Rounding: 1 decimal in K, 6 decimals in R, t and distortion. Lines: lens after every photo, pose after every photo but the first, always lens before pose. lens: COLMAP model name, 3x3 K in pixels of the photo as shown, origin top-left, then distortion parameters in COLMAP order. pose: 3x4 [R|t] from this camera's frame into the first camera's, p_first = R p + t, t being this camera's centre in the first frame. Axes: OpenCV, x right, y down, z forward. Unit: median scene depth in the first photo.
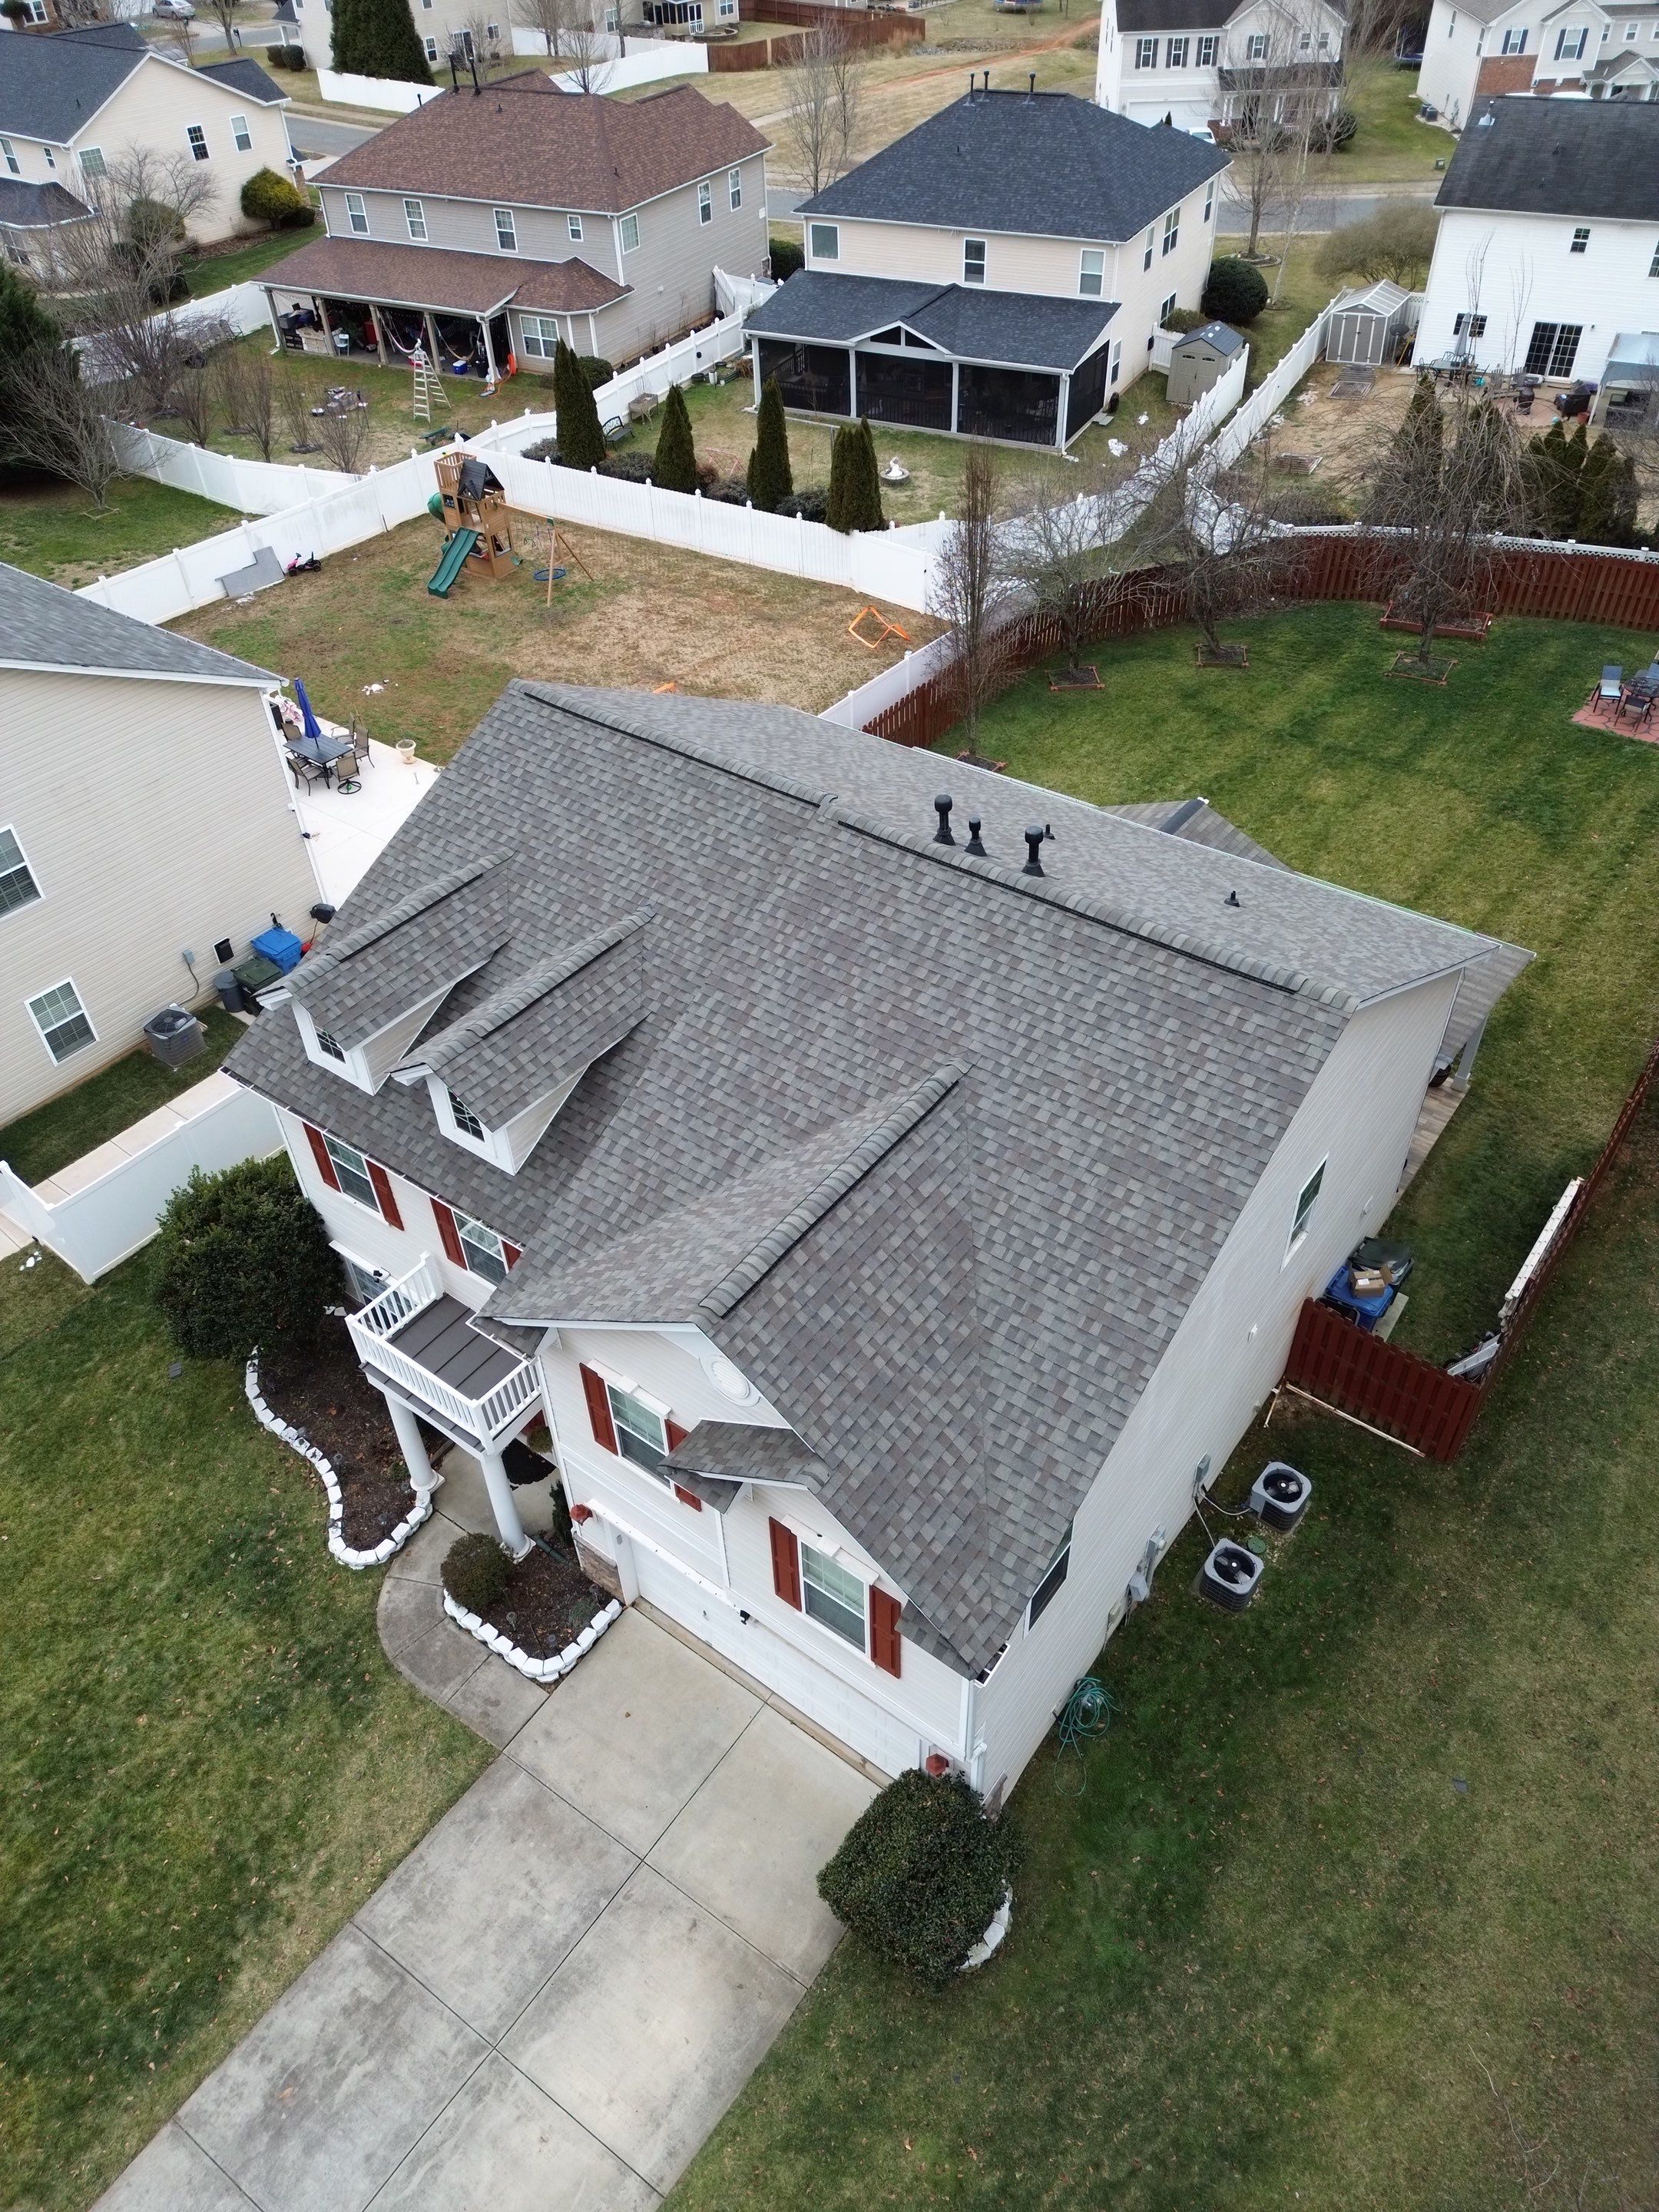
lens RADIAL K [[1542.1, 0, 837.5], [0, 1542.1, 1102.9], [0, 0, 1]] dist [0.064524, -0.043118]
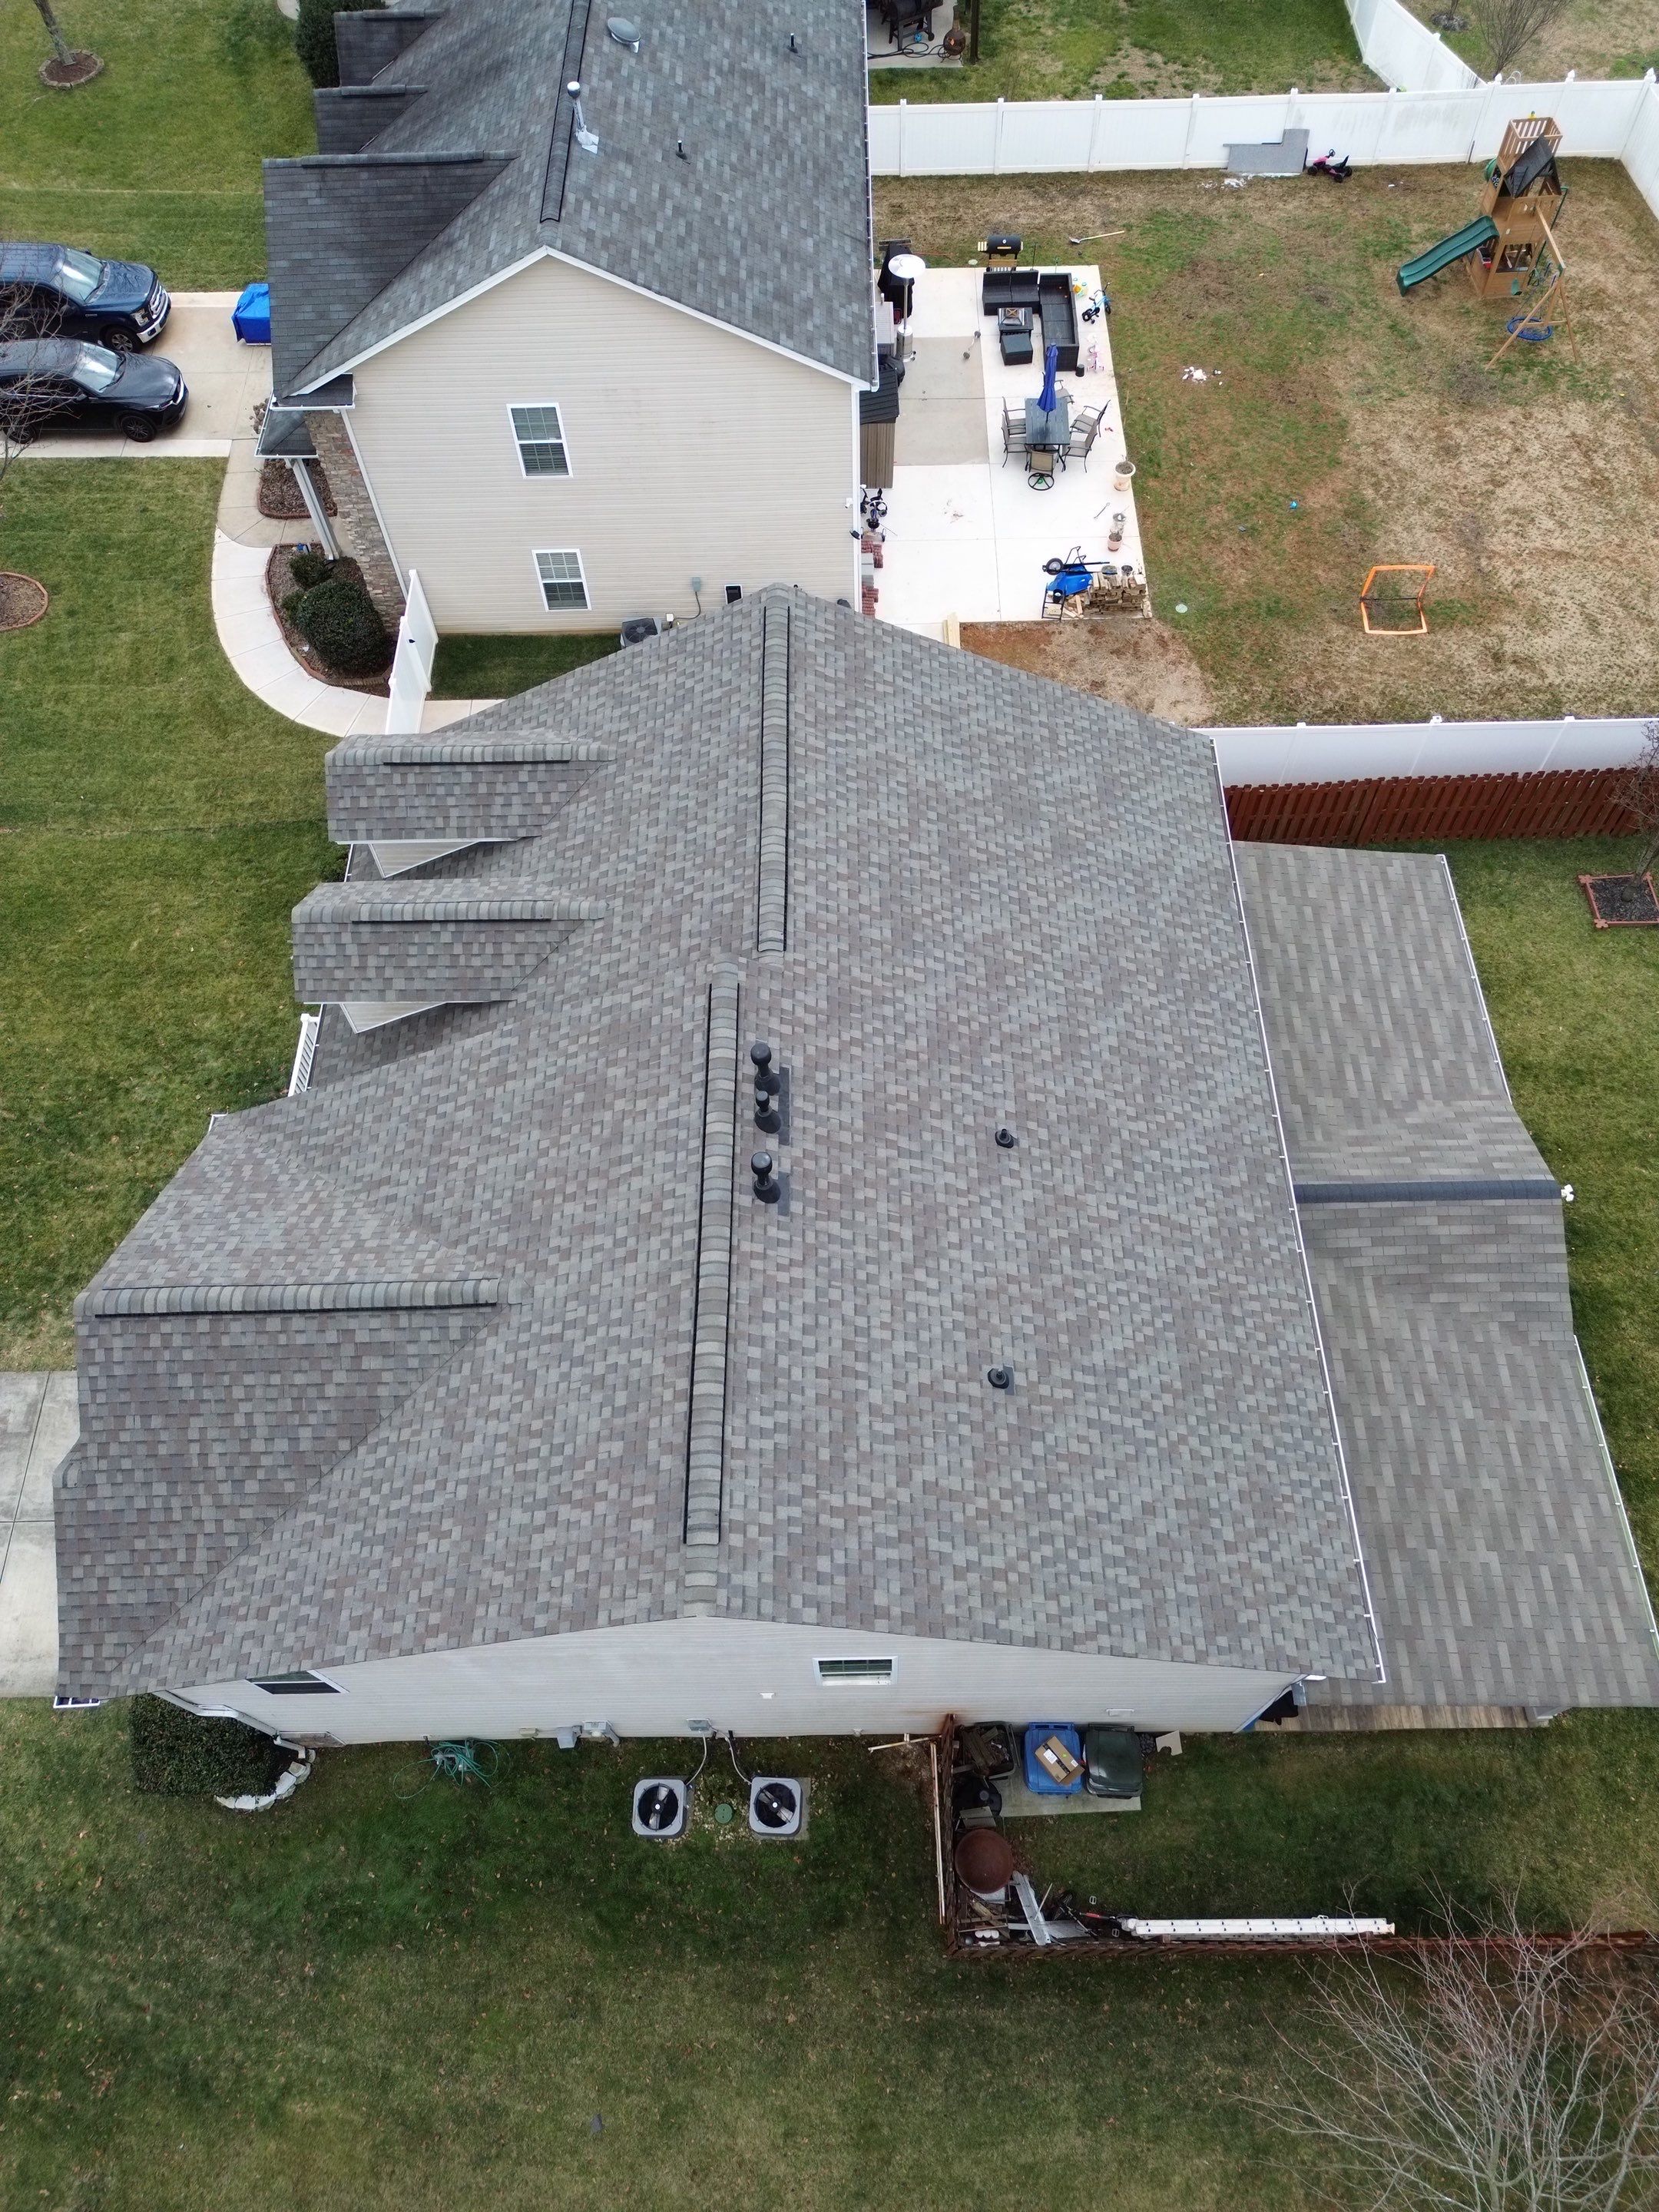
lens RADIAL K [[1542.1, 0, 837.3], [0, 1542.1, 1109.1], [0, 0, 1]] dist [0.064524, -0.043118]
pose [[0.604210, 0.694798, -0.390112, 0.401676], [-0.527951, 0.715768, 0.457104, -0.525585], [0.596824, -0.070227, 0.799293, 0.314536]]
